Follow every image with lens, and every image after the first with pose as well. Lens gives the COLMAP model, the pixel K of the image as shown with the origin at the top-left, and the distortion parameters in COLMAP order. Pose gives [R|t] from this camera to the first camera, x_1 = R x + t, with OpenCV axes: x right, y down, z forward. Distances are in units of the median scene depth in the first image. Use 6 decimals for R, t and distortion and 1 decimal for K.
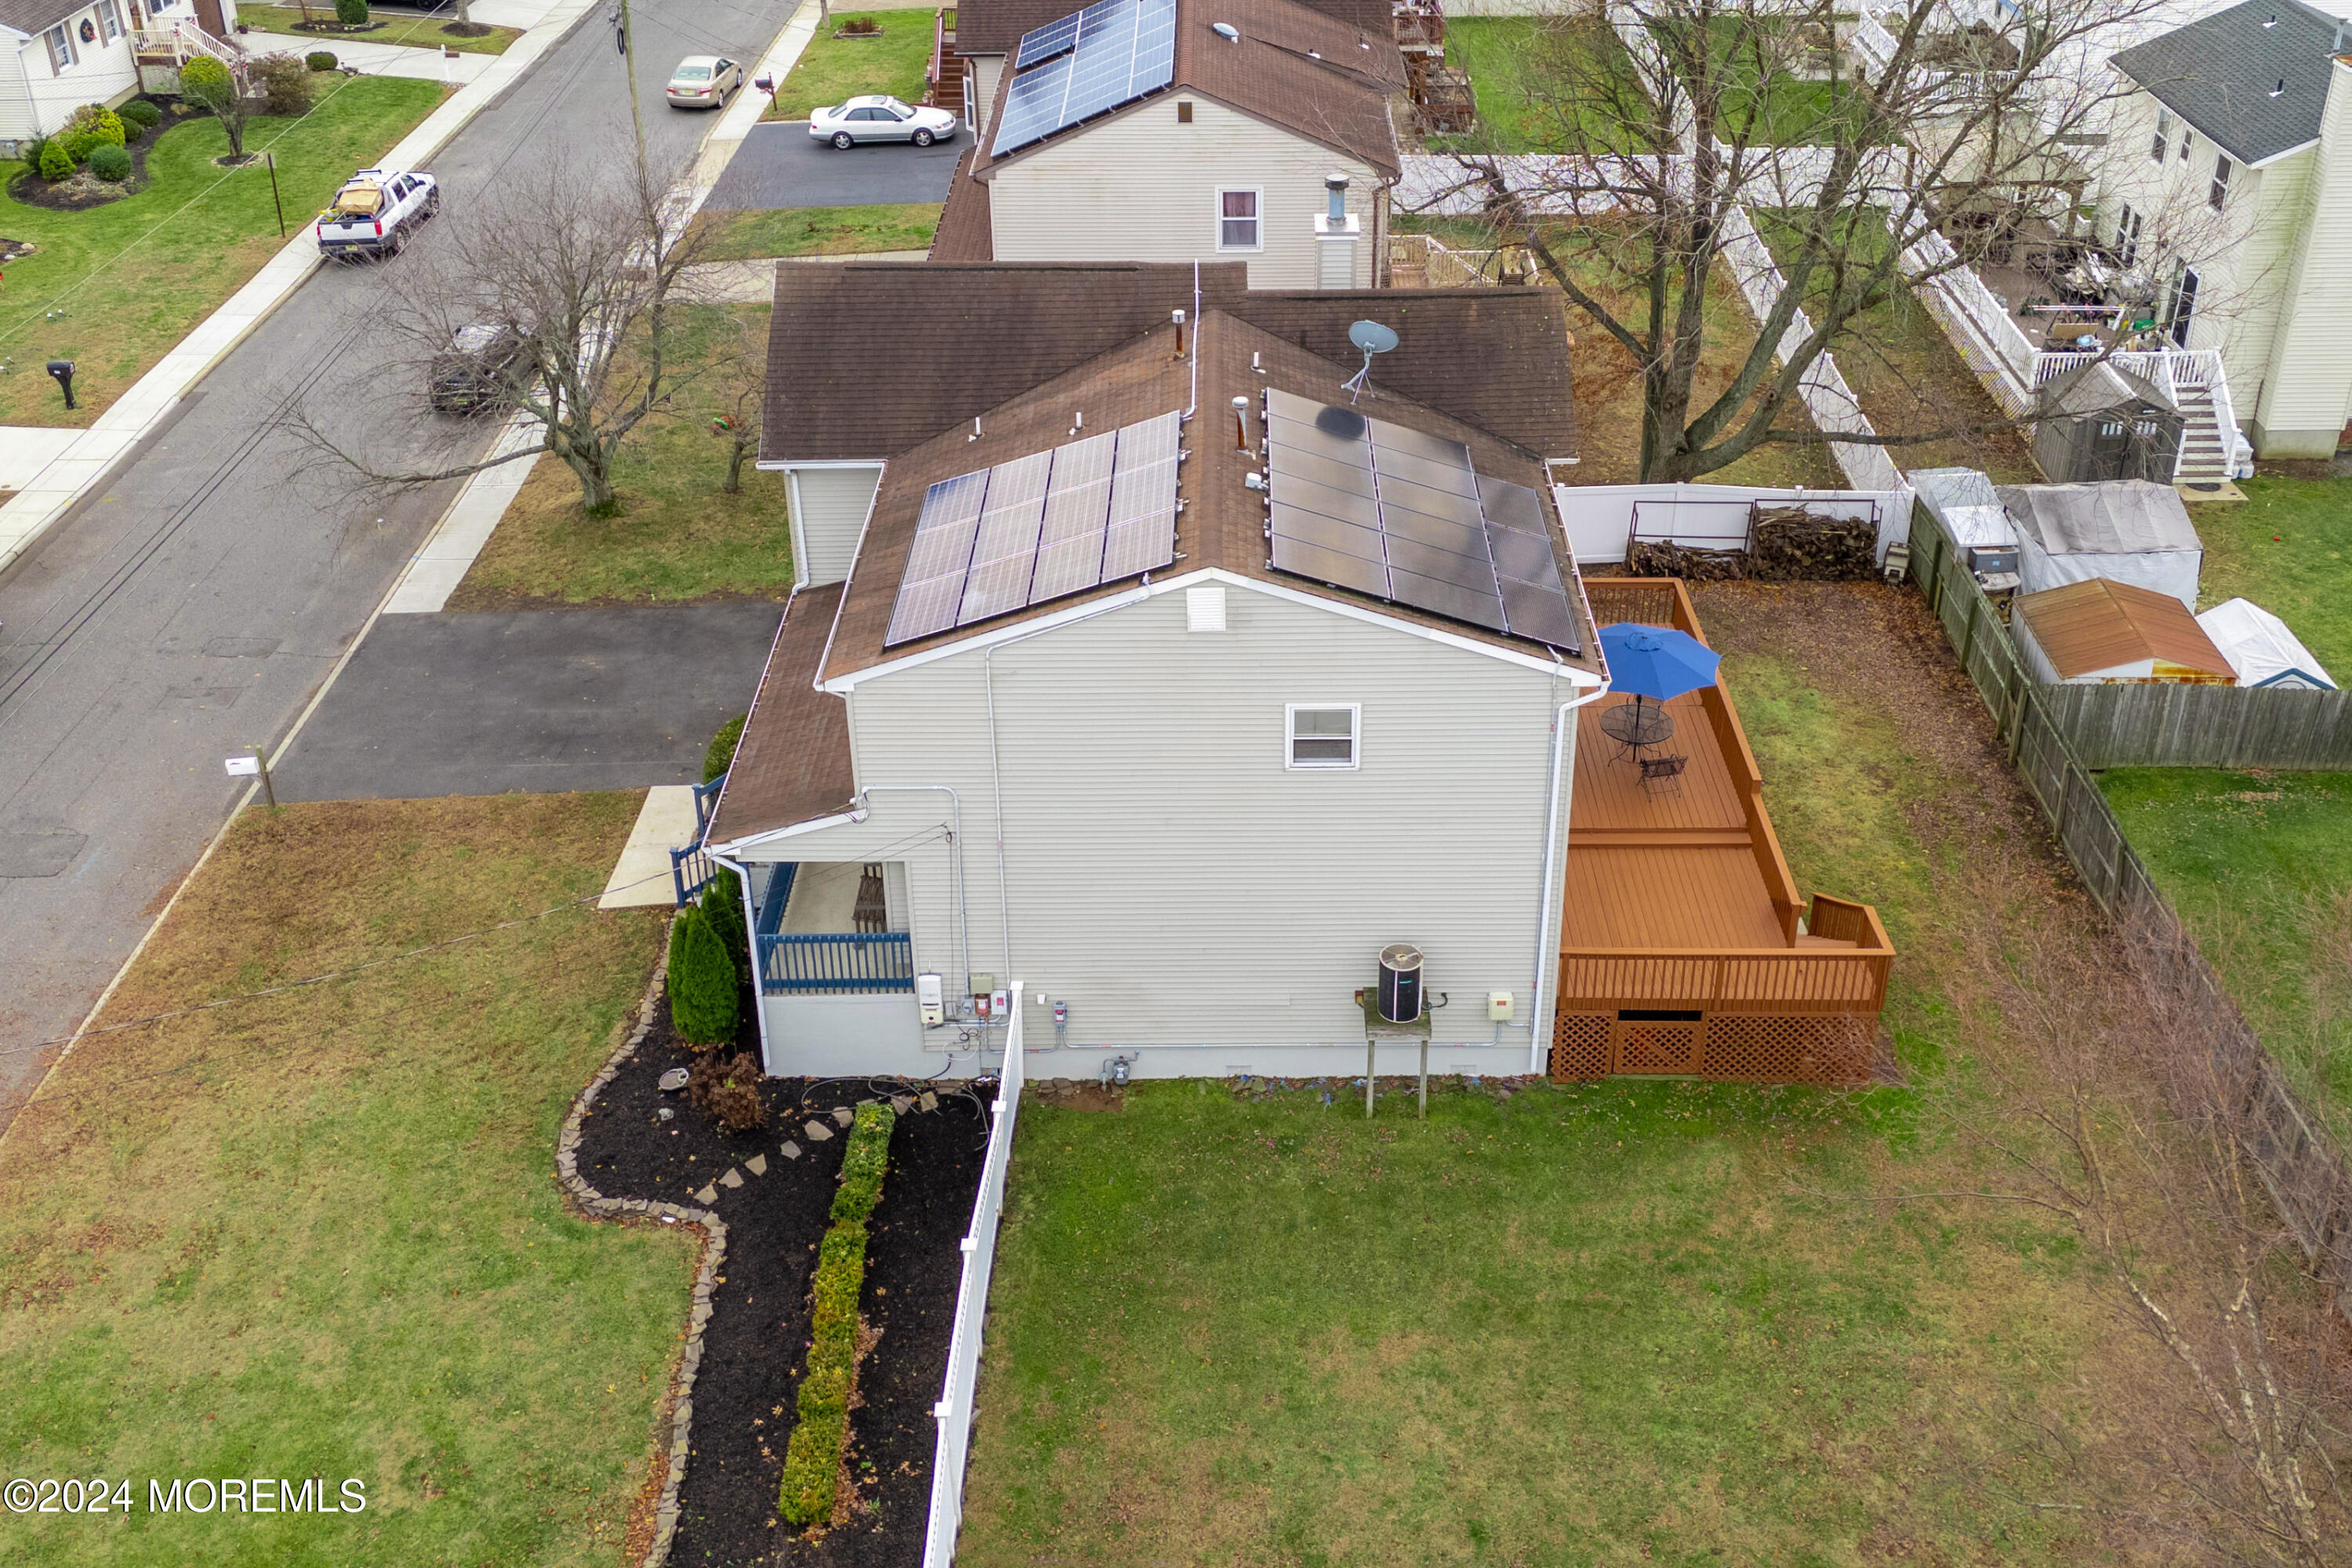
lens RADIAL K [[2170.6, 0, 1211.2], [0, 2170.6, 693.7], [0, 0, 1]] dist [0.123808, -0.163099]
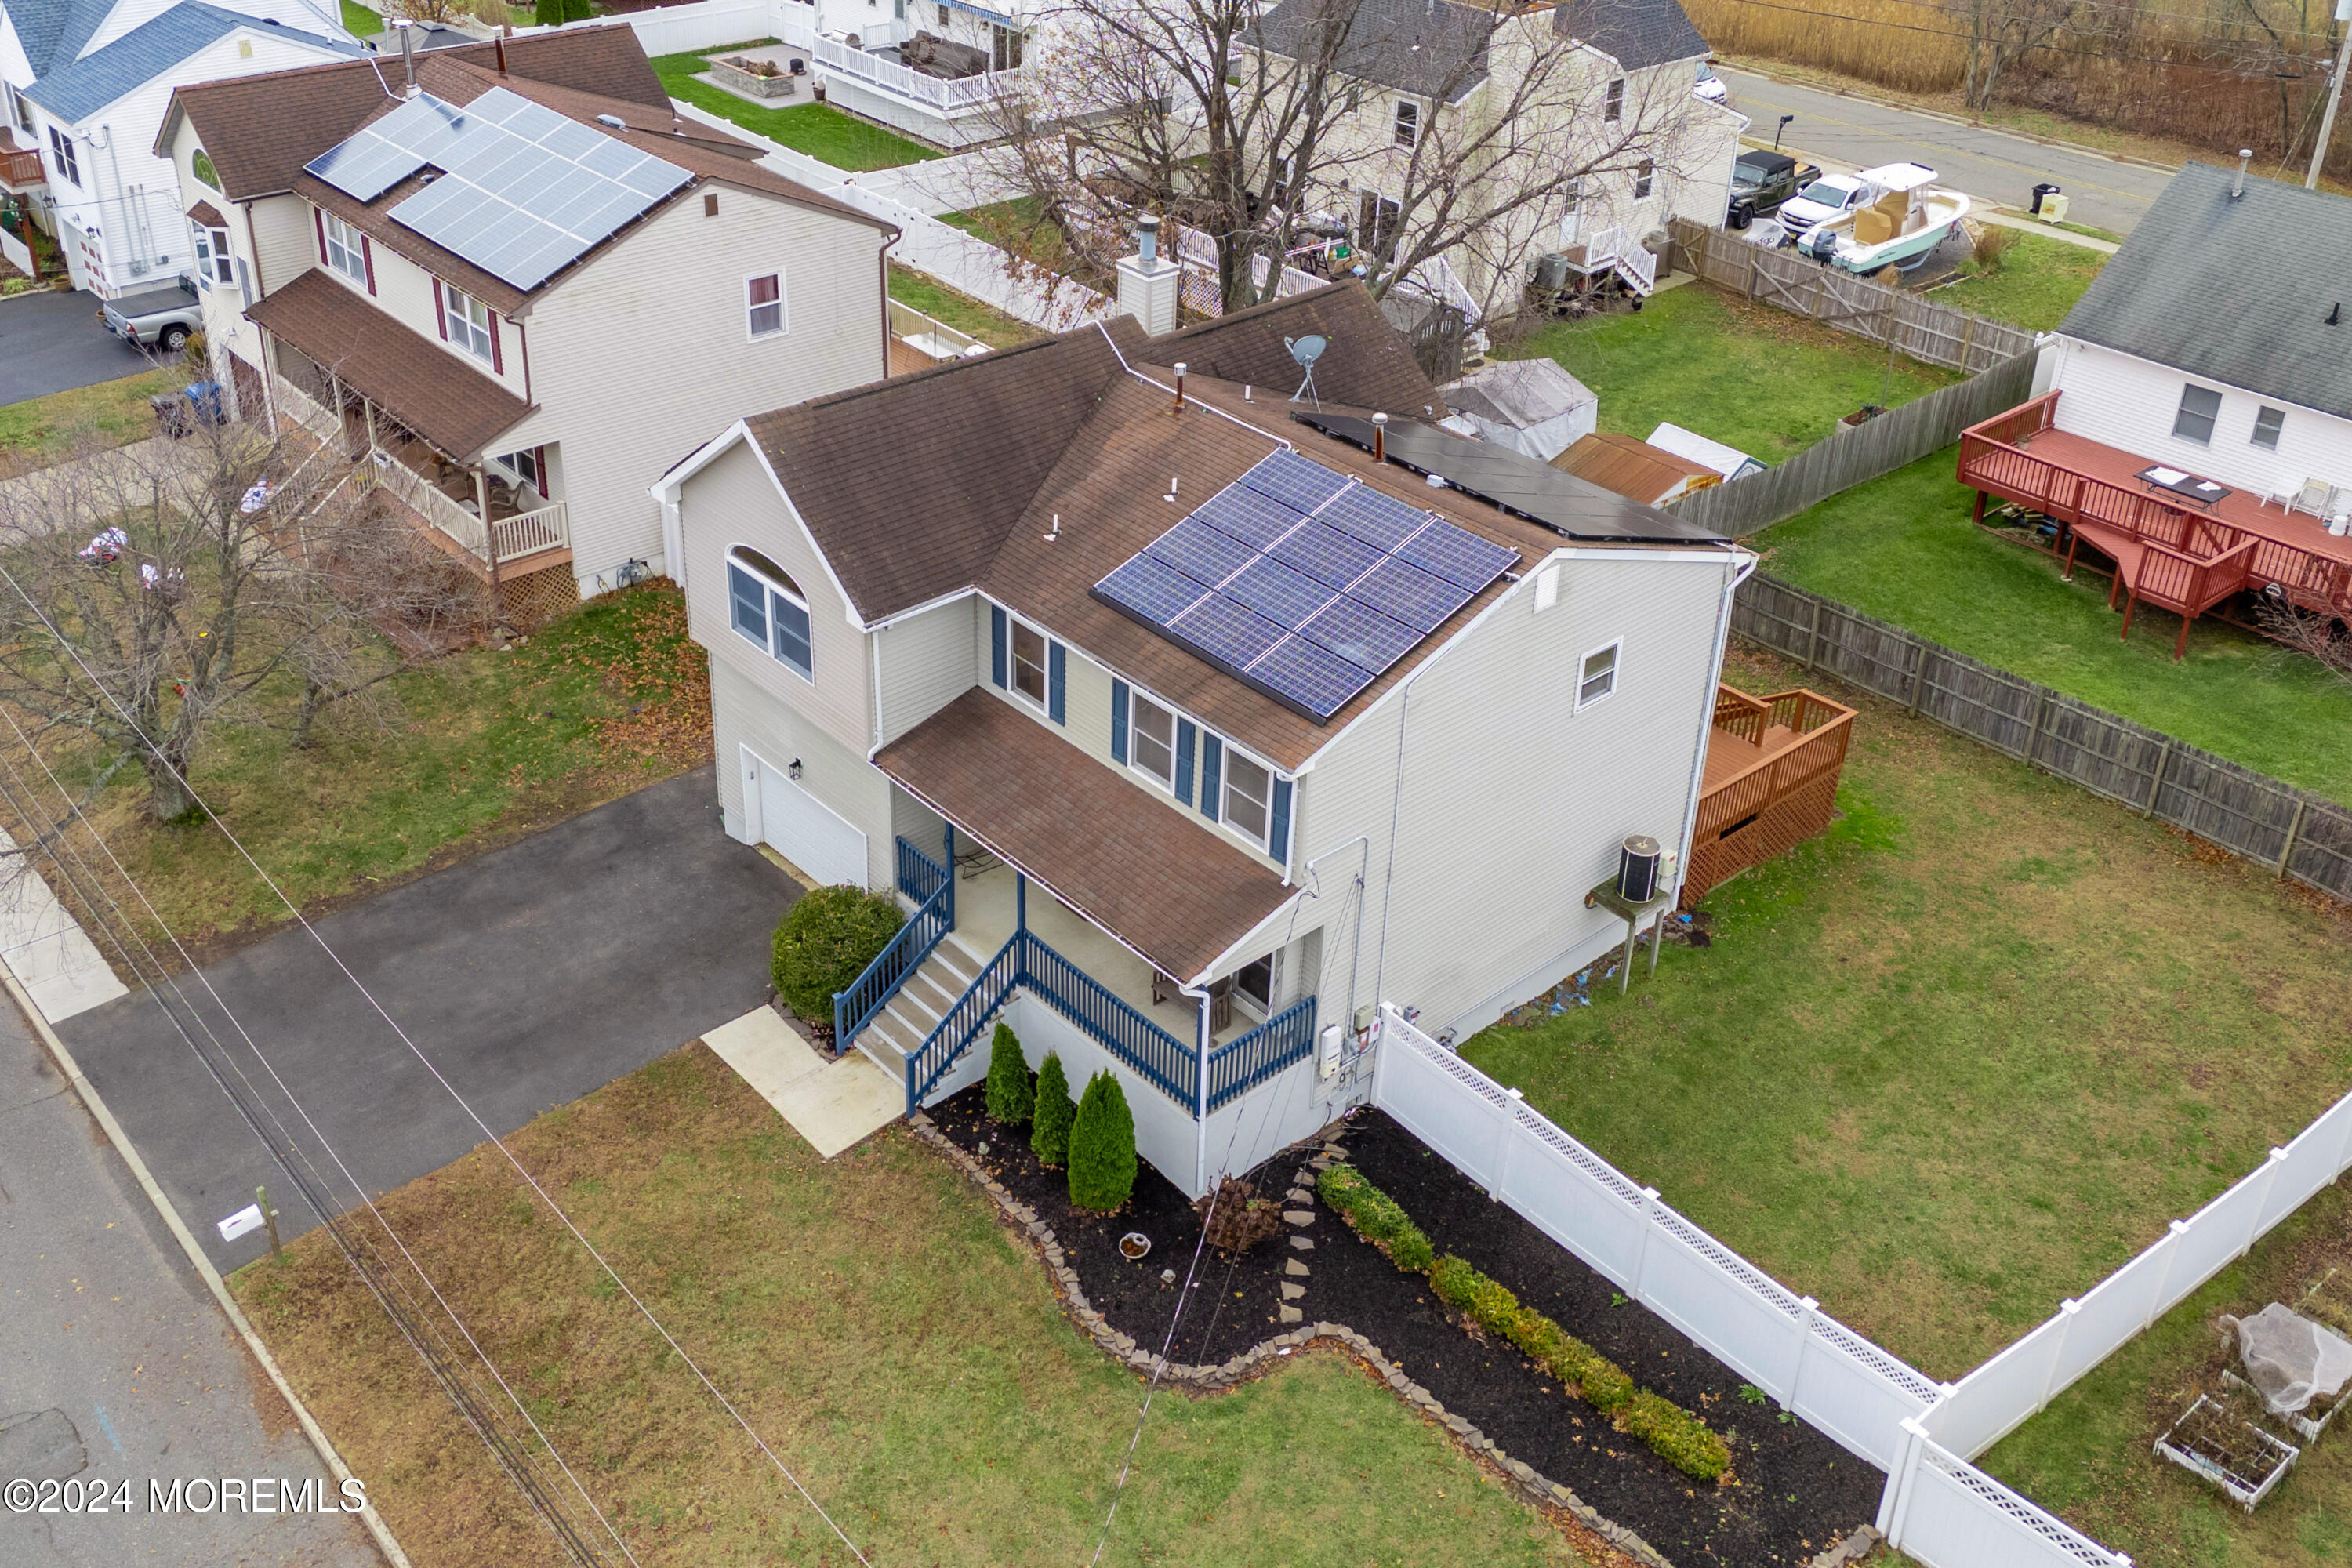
lens RADIAL K [[2170.6, 0, 1211.2], [0, 2170.6, 693.7], [0, 0, 1]] dist [0.123808, -0.163099]
pose [[0.736599, -0.308250, 0.601999, -0.719951], [0.313051, 0.944401, 0.100529, -0.136001], [-0.599517, 0.114406, 0.792143, 0.201343]]
